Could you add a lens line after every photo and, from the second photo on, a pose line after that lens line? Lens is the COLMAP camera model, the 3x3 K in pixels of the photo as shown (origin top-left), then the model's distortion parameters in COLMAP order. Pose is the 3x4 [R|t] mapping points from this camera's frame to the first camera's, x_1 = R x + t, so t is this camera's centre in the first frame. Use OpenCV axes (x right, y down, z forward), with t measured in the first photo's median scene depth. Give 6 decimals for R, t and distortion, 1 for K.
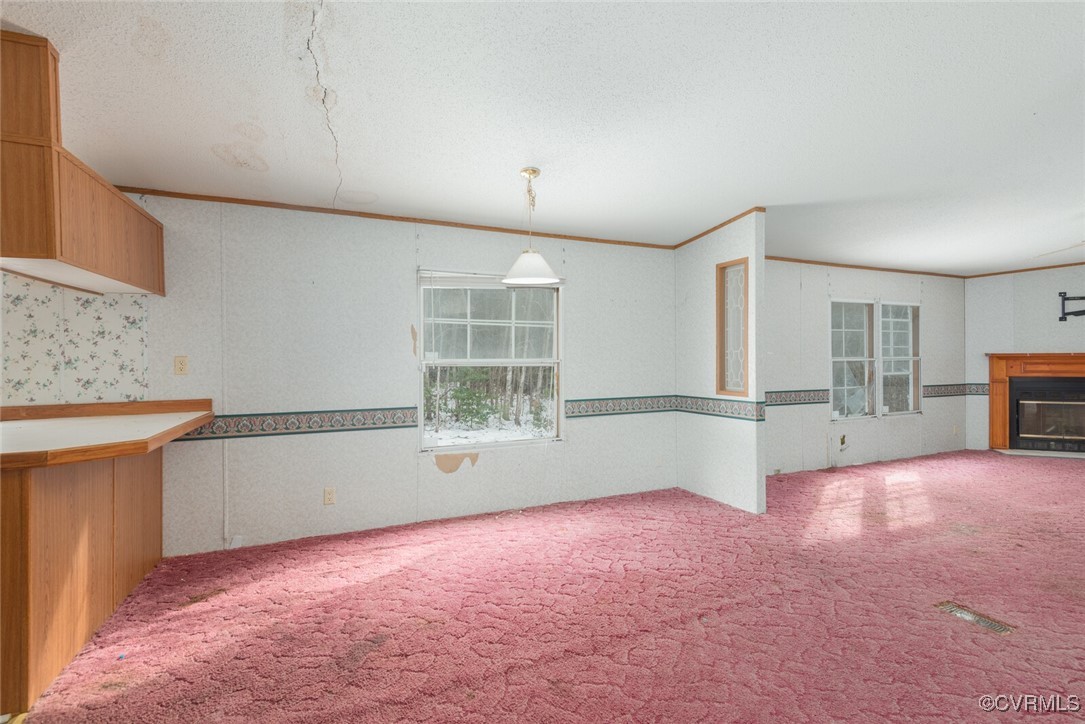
lens RADIAL K [[495.5, 0, 542.8], [0, 495.5, 359.4], [0, 0, 1]] dist [0.028455, -0.017410]
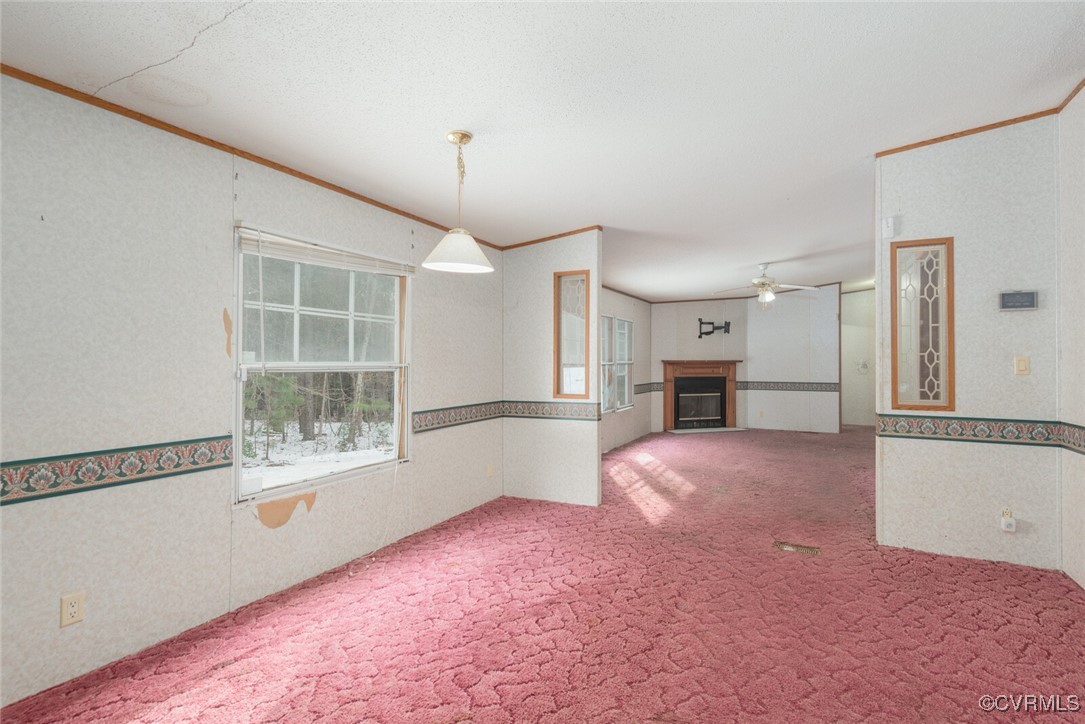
lens RADIAL K [[514.6, 0, 570.7], [0, 514.6, 357.2], [0, 0, 1]] dist [0.039432, -0.026375]
pose [[0.757220, 0.012744, 0.653036, -0.333225], [-0.005458, 0.999898, -0.013185, -0.000008], [-0.653137, 0.006419, 0.757212, 0.172837]]
